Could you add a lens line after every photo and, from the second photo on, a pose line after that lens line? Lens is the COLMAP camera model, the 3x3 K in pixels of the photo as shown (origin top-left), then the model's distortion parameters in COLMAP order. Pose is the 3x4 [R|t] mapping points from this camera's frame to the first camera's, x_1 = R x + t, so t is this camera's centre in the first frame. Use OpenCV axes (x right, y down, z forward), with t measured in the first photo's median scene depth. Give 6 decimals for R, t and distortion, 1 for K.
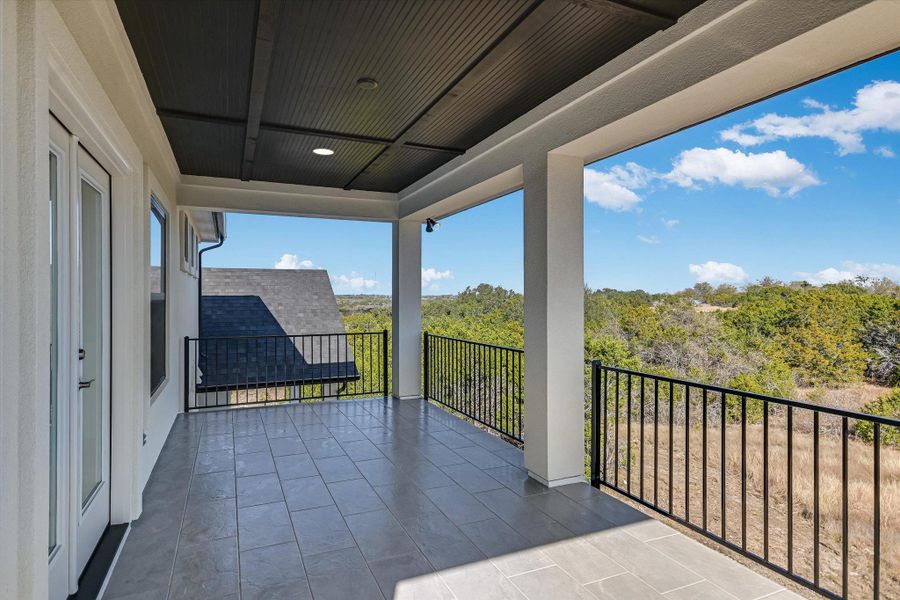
lens RADIAL K [[472.8, 0, 450.0], [0, 472.8, 300.0], [0, 0, 1]] dist [0.002315, 0.000399]
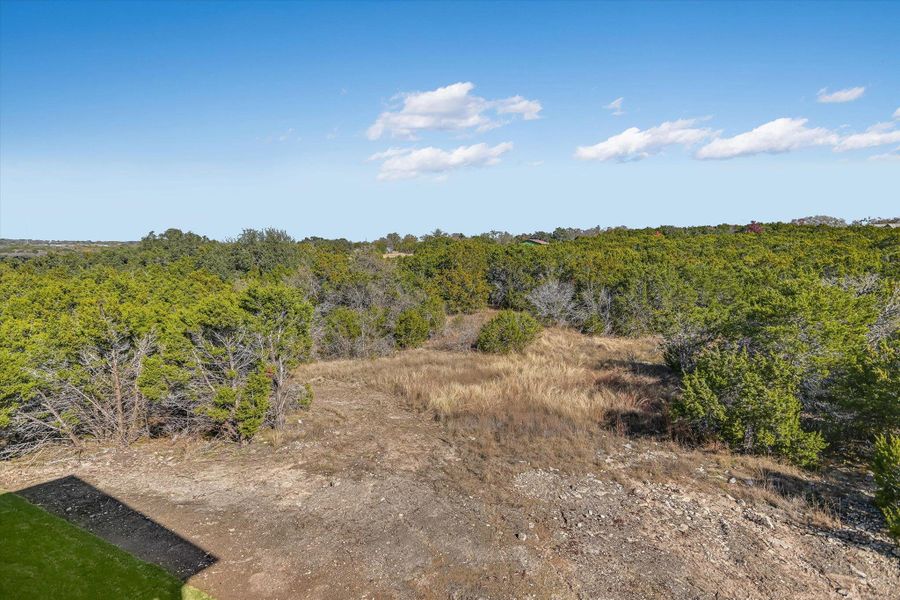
lens RADIAL K [[422.7, 0, 450.0], [0, 422.7, 300.0], [0, 0, 1]] dist [0.002254, 0.000343]
pose [[0.828745, -0.065682, 0.555759, 0.090630], [-0.003100, 0.992535, 0.121924, 0.001247], [-0.559618, -0.102767, 0.822354, 0.044569]]
